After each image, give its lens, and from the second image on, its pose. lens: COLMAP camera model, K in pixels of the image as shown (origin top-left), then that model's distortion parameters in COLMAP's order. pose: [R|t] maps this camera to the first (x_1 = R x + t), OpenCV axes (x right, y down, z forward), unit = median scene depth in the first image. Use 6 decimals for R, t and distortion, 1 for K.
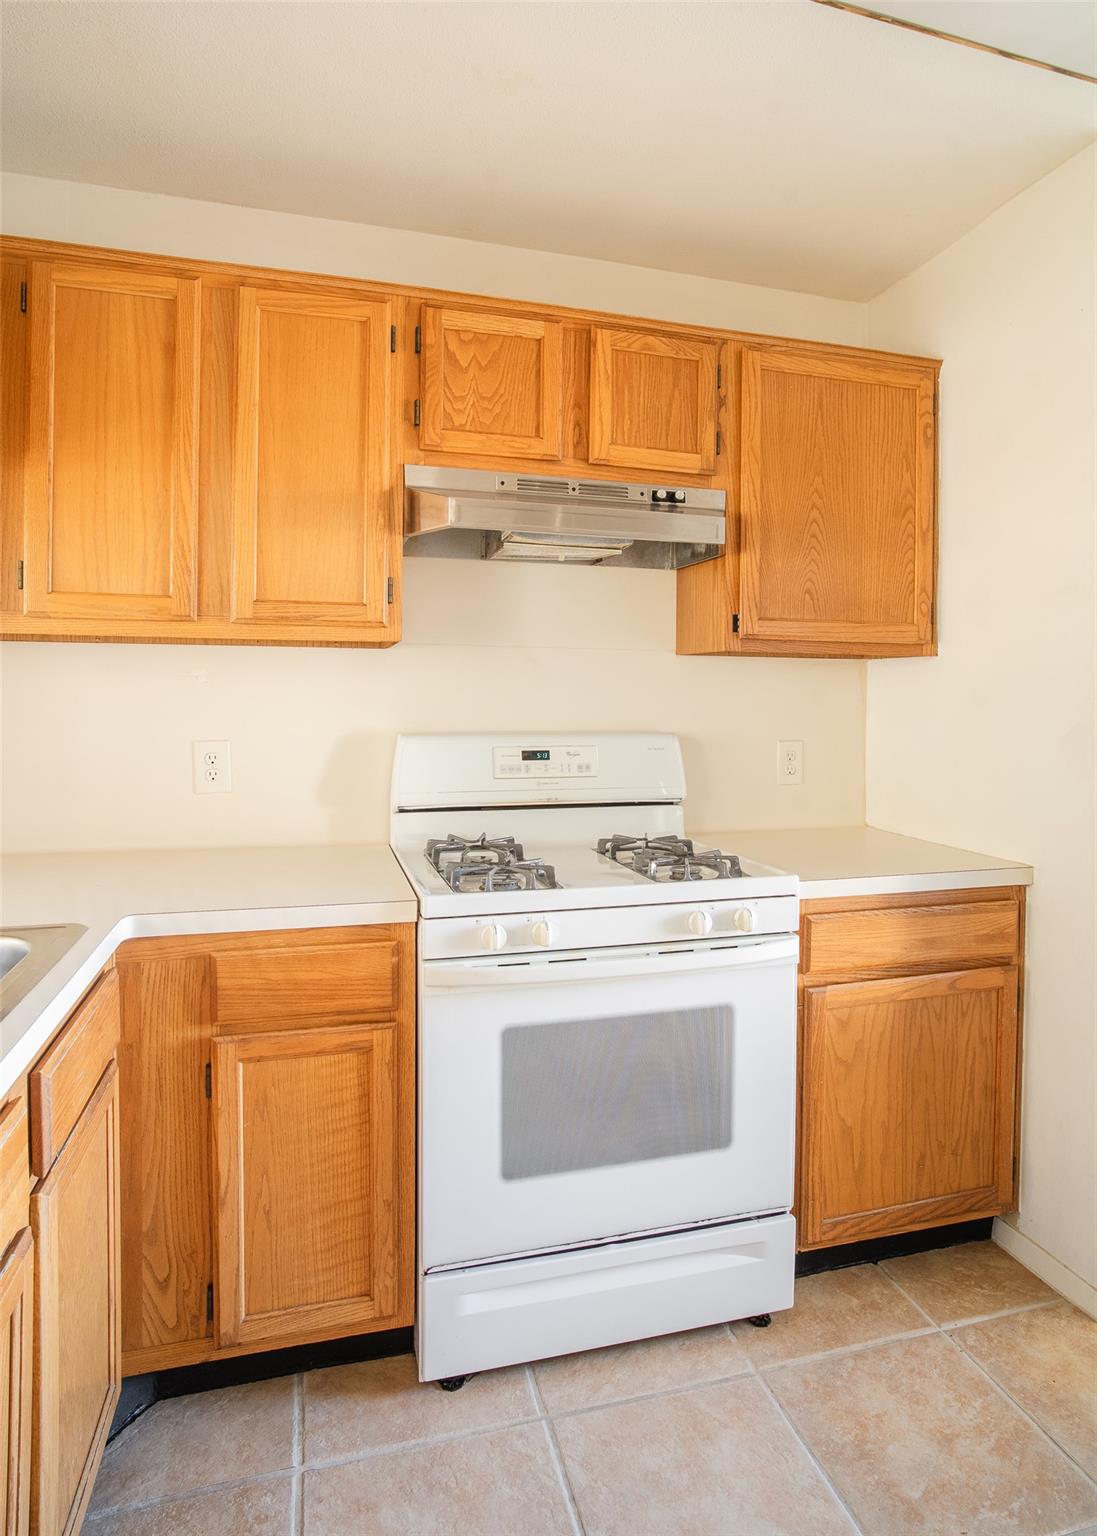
lens RADIAL K [[920.4, 0, 586.3], [0, 920.4, 710.7], [0, 0, 1]] dist [-0.055863, 0.034383]
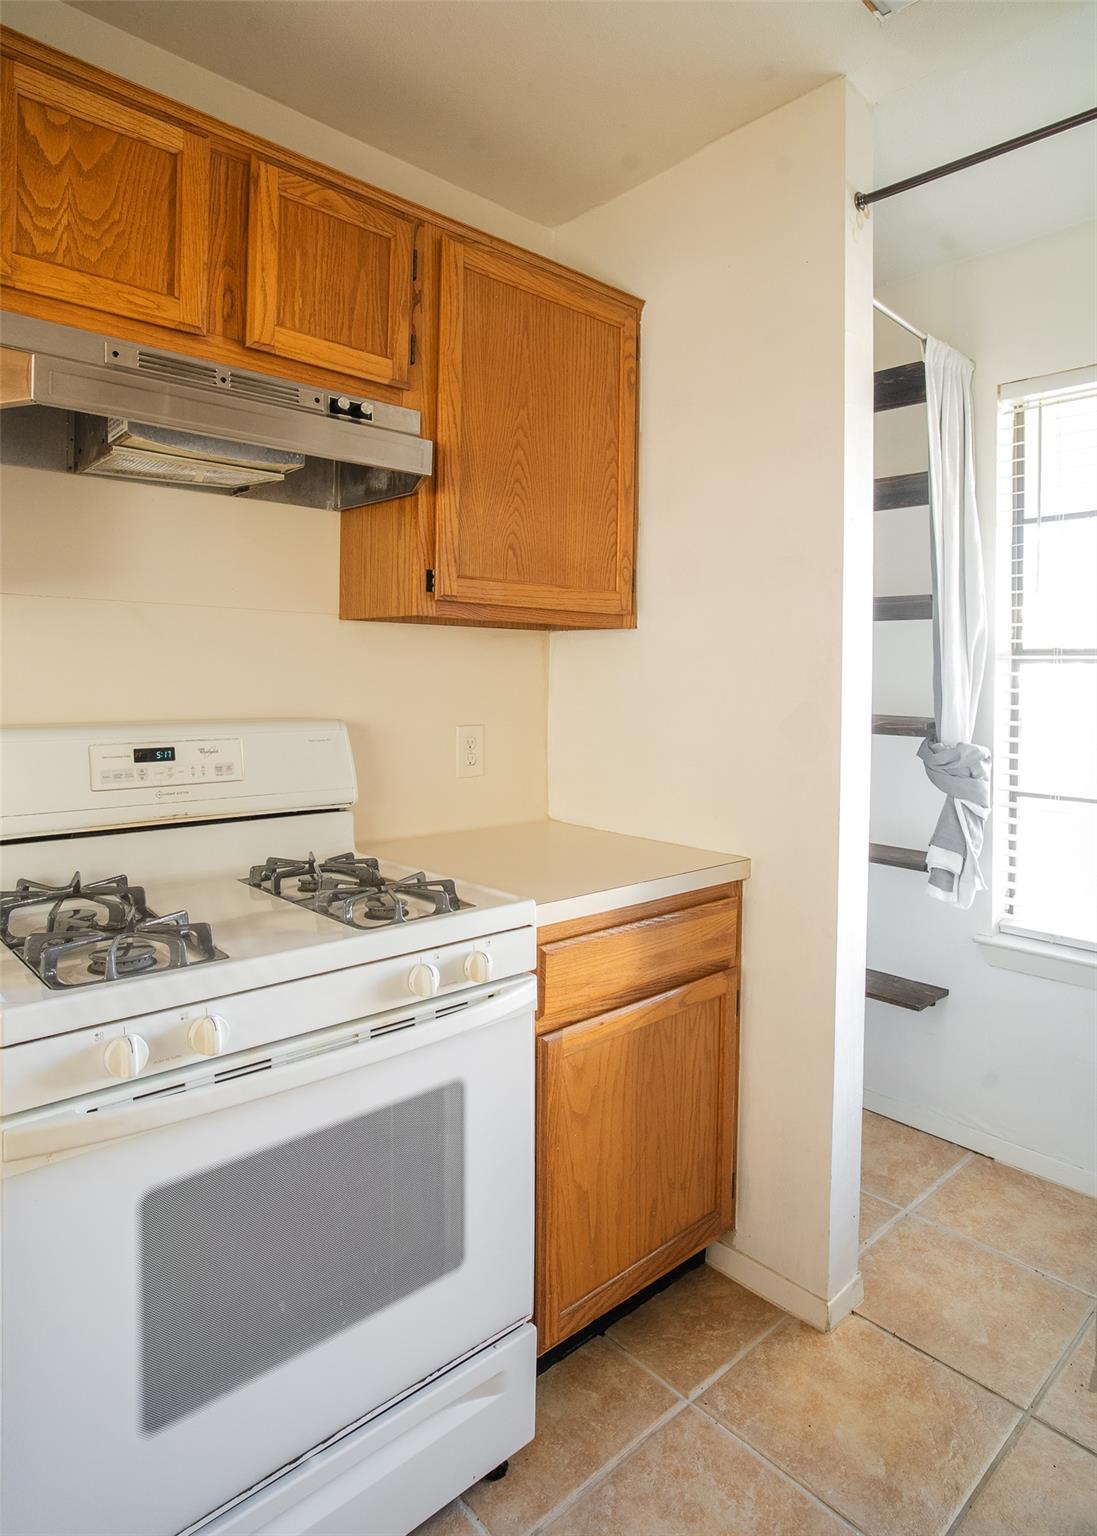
lens RADIAL K [[901.2, 0, 562.0], [0, 901.2, 689.3], [0, 0, 1]] dist [-0.059230, 0.031799]
pose [[0.900937, -0.003975, 0.433932, -0.080126], [0.002584, 0.999989, 0.003794, -0.004588], [-0.433943, -0.002297, 0.900938, 0.279857]]
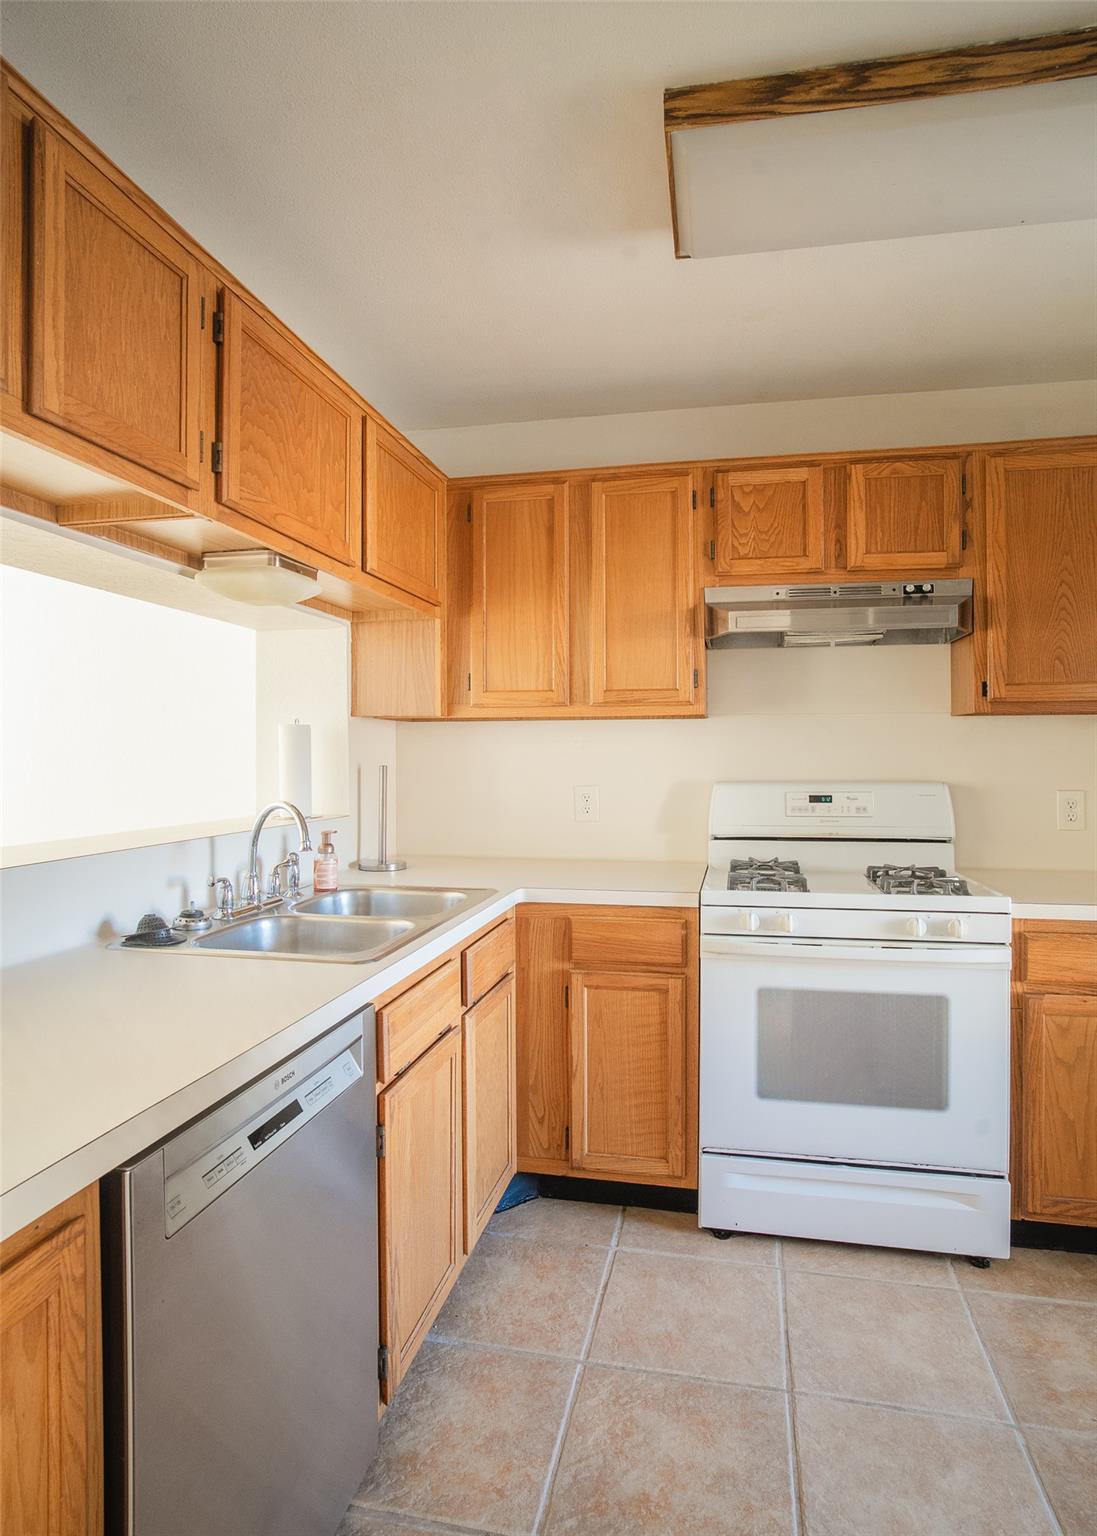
lens RADIAL K [[951.7, 0, 549.5], [0, 951.7, 760.5], [0, 0, 1]] dist [-0.023831, 0.002771]
pose [[0.873605, -0.007044, -0.486586, 0.296680], [0.003213, 0.999957, -0.008706, 0.006594], [0.486626, 0.006042, 0.873590, -0.379368]]
